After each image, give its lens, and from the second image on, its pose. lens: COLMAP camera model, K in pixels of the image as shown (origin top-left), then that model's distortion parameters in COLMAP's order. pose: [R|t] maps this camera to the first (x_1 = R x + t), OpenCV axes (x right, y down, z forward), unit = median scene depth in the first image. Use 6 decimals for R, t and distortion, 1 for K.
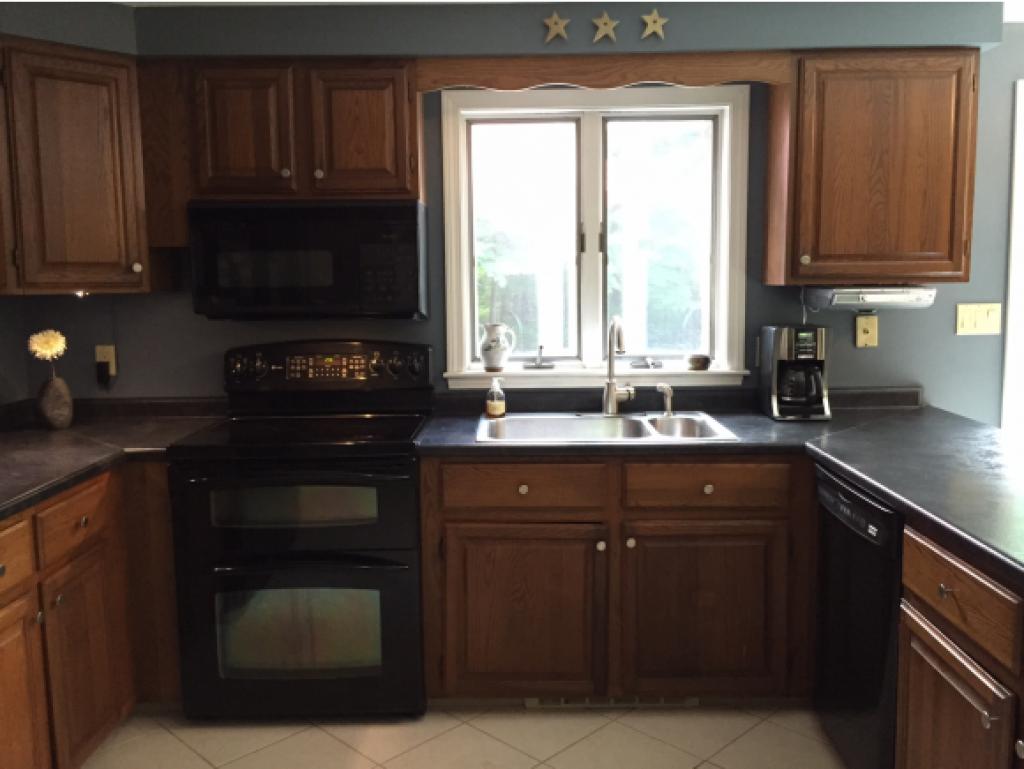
lens RADIAL K [[884.8, 0, 510.8], [0, 884.8, 385.6], [0, 0, 1]] dist [0.045481, -0.013044]
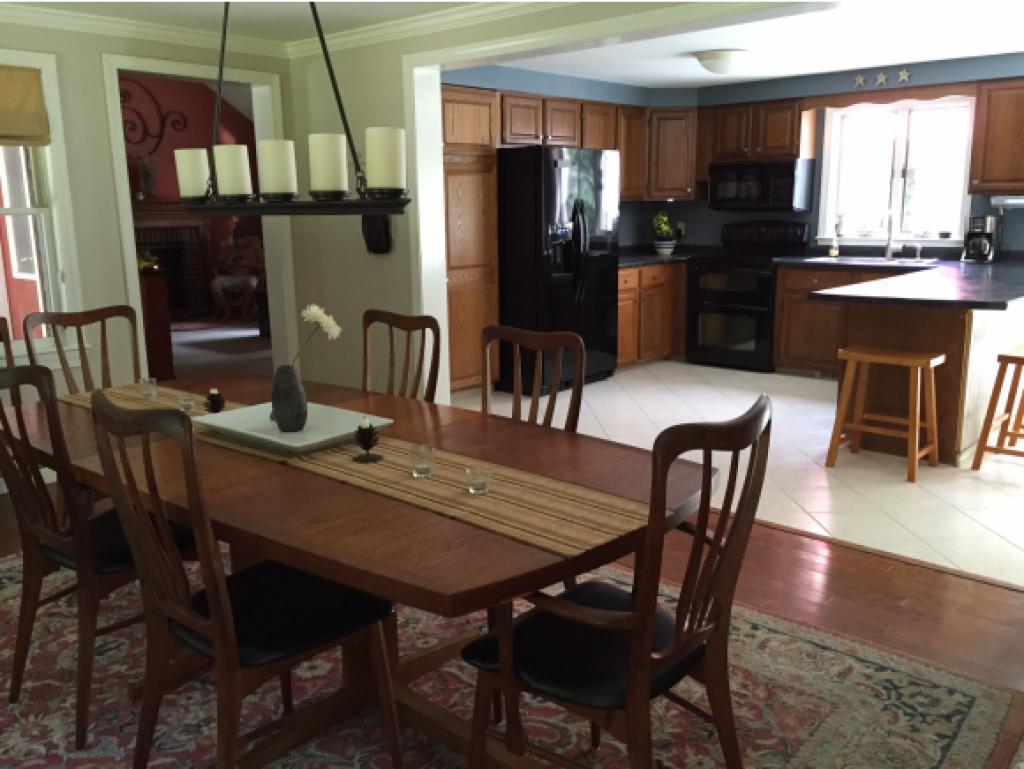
lens RADIAL K [[884.8, 0, 513.2], [0, 884.8, 383.5], [0, 0, 1]] dist [0.045481, -0.013044]
pose [[0.752004, 0.136132, -0.644948, 0.924127], [-0.072880, 0.989614, 0.123906, 0.139558], [0.655117, -0.046174, 0.754115, -1.284618]]
